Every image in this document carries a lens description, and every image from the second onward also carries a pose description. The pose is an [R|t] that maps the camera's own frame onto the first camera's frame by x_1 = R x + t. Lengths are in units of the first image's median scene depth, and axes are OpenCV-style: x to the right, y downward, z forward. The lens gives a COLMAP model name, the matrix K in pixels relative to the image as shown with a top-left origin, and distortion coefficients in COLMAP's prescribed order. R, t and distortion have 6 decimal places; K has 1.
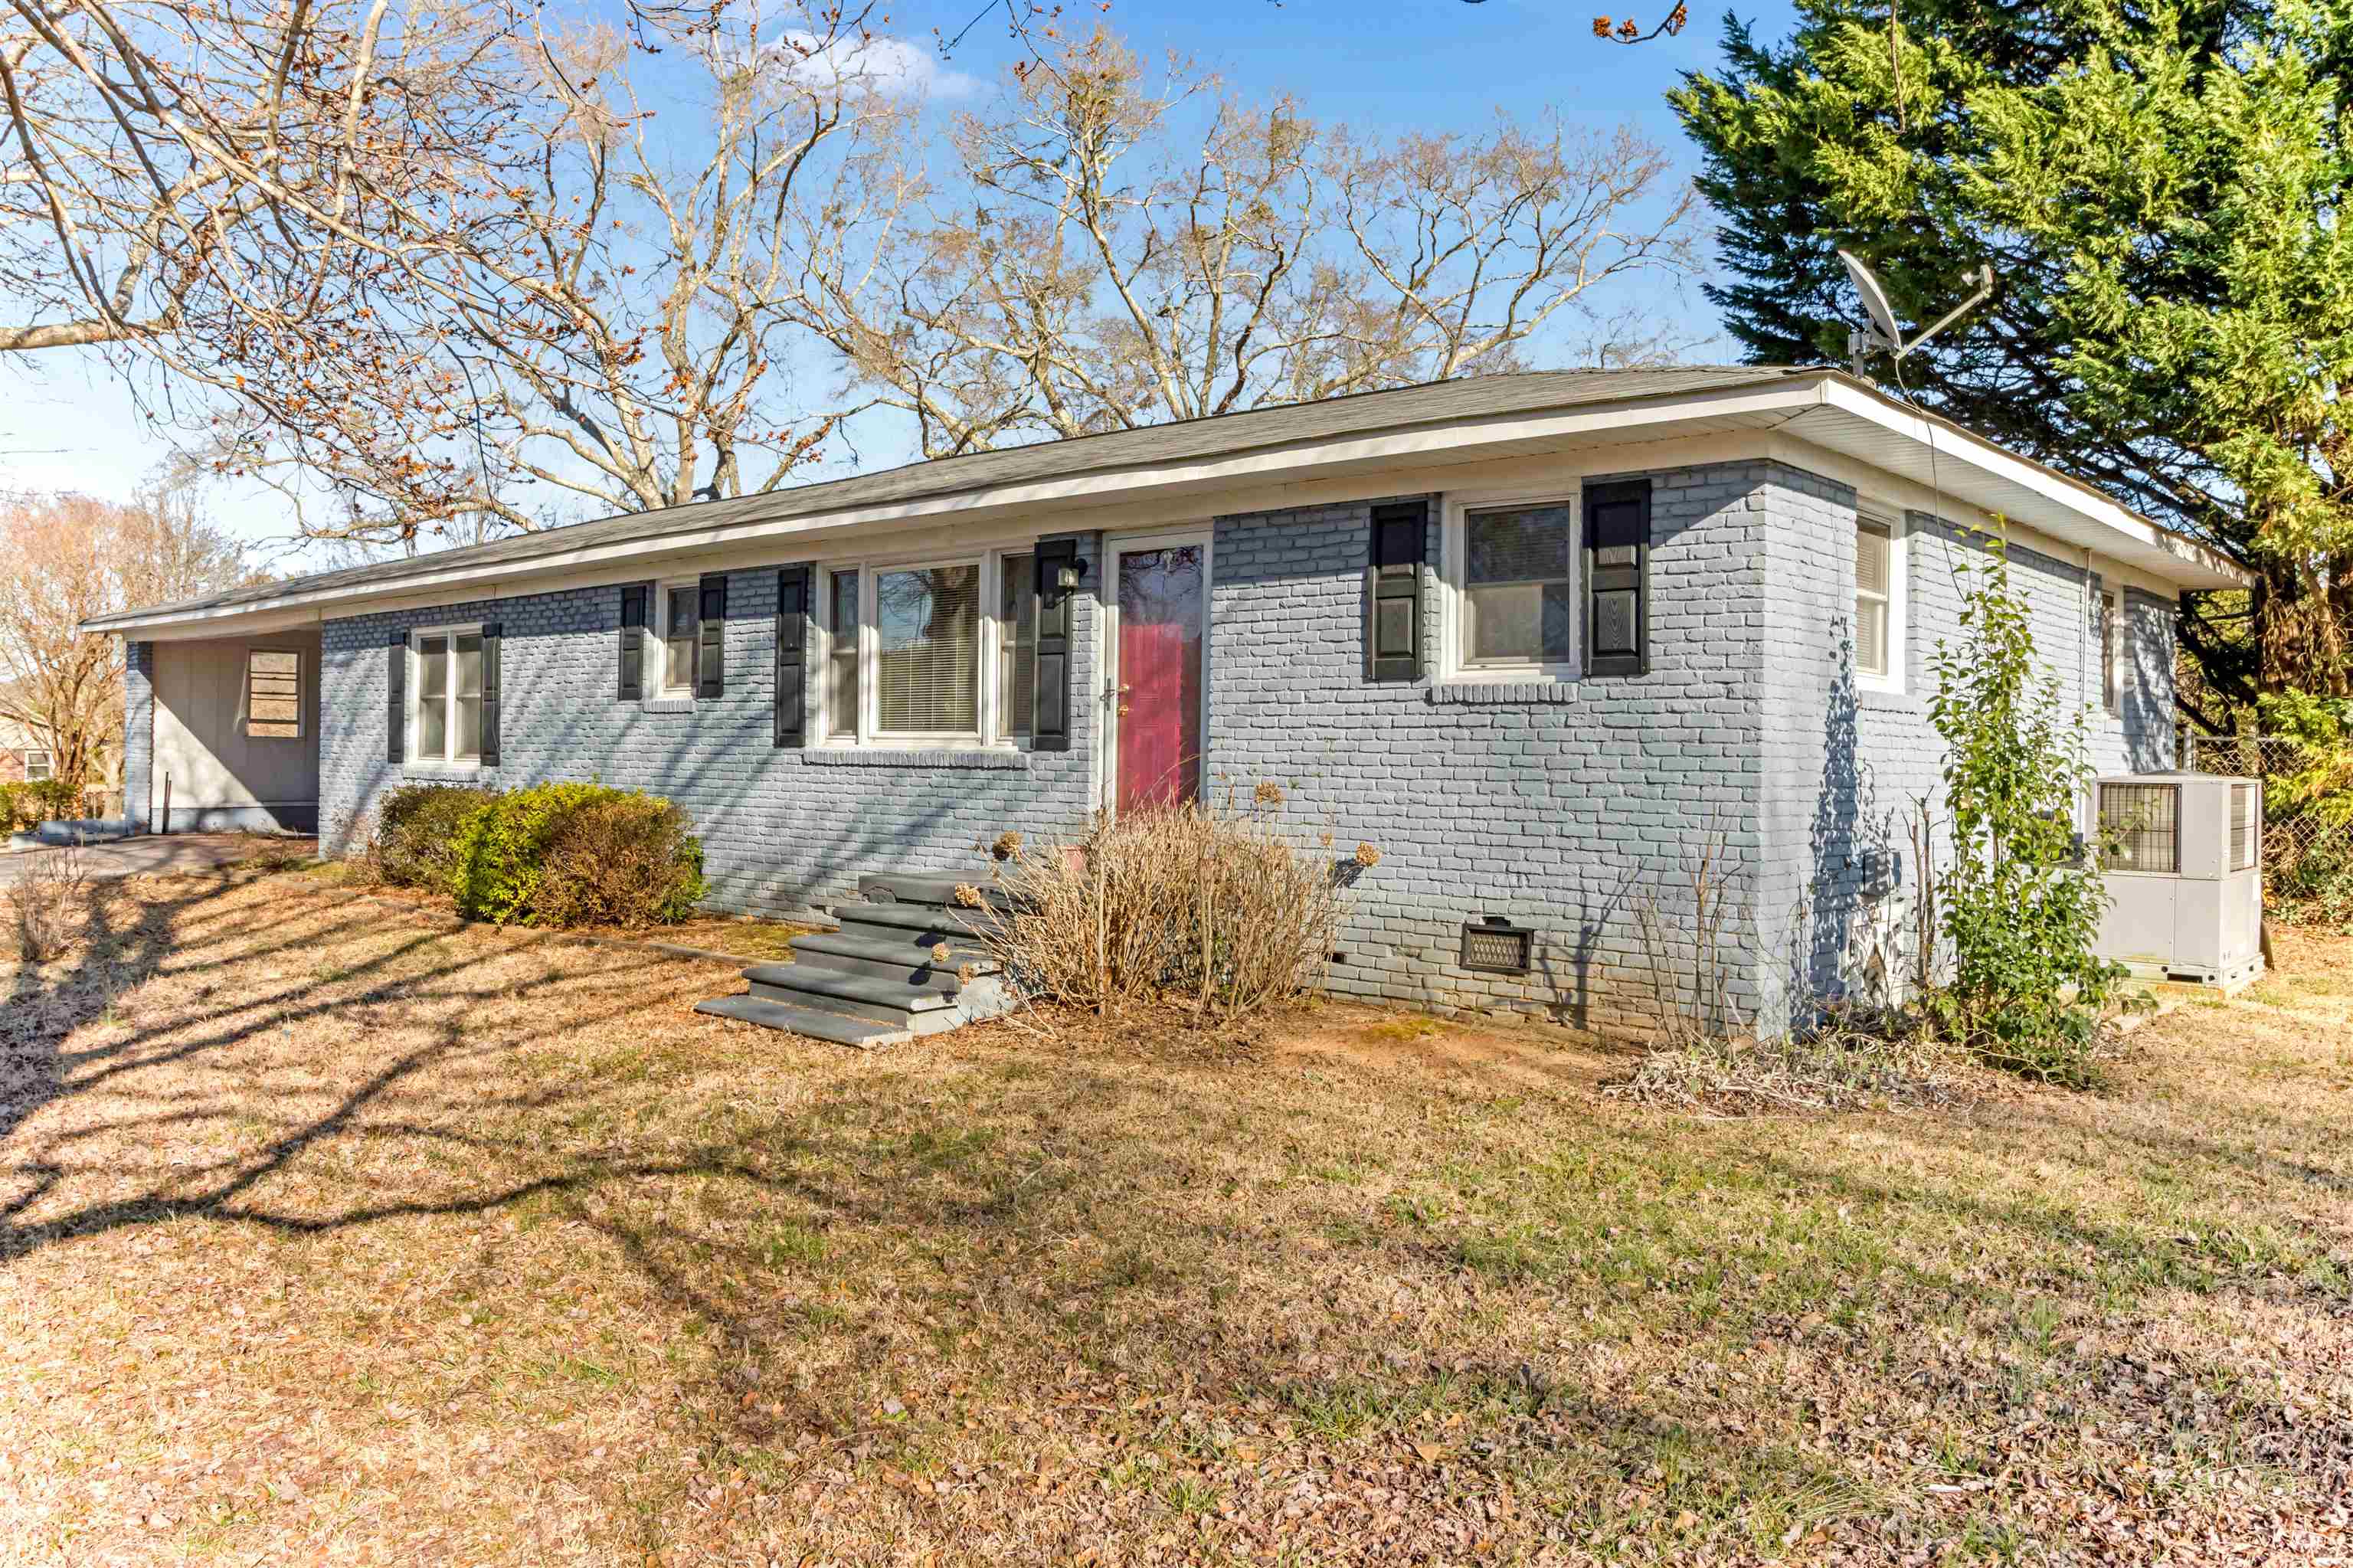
lens RADIAL K [[1720.0, 0, 1167.4], [0, 1720.0, 781.6], [0, 0, 1]] dist [-0.060012, -0.000858]
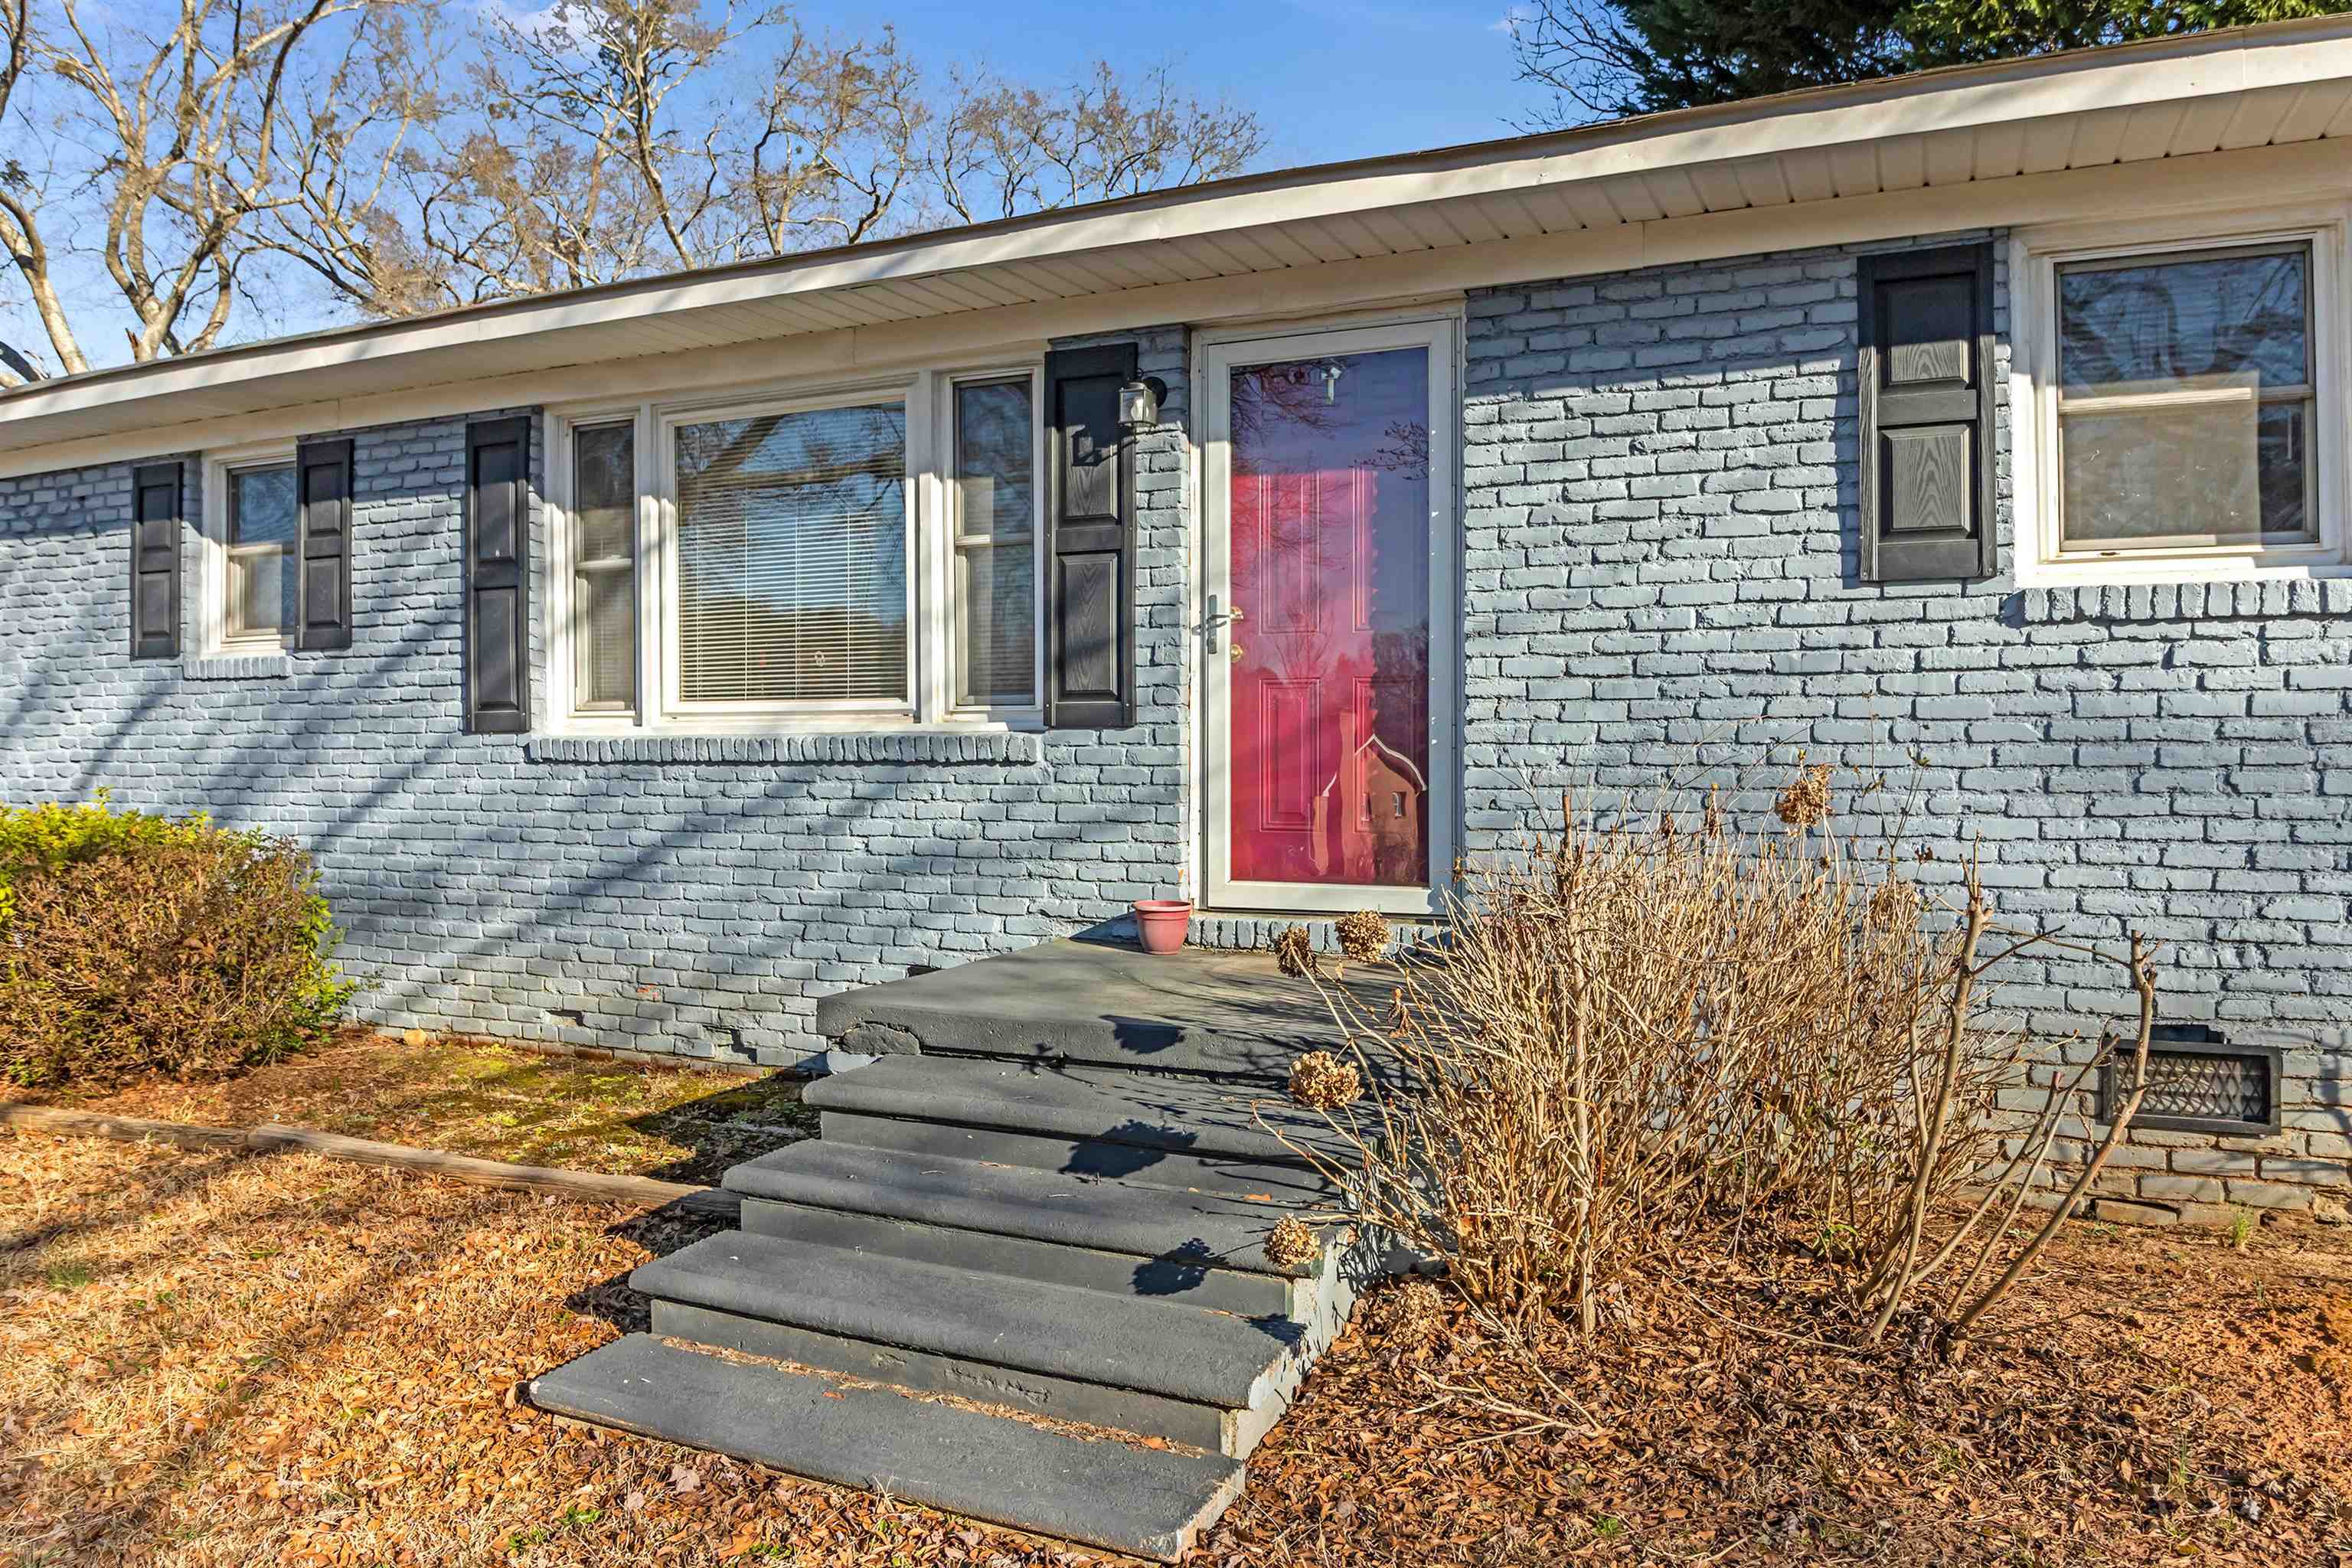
lens RADIAL K [[1637.9, 0, 1188.6], [0, 1637.9, 779.6], [0, 0, 1]] dist [-0.048537, 0.009240]
pose [[0.951274, -0.020759, 0.307647, -0.168926], [0.019424, 0.999784, 0.007400, -0.004294], [-0.307734, -0.001064, 0.951472, 0.421918]]
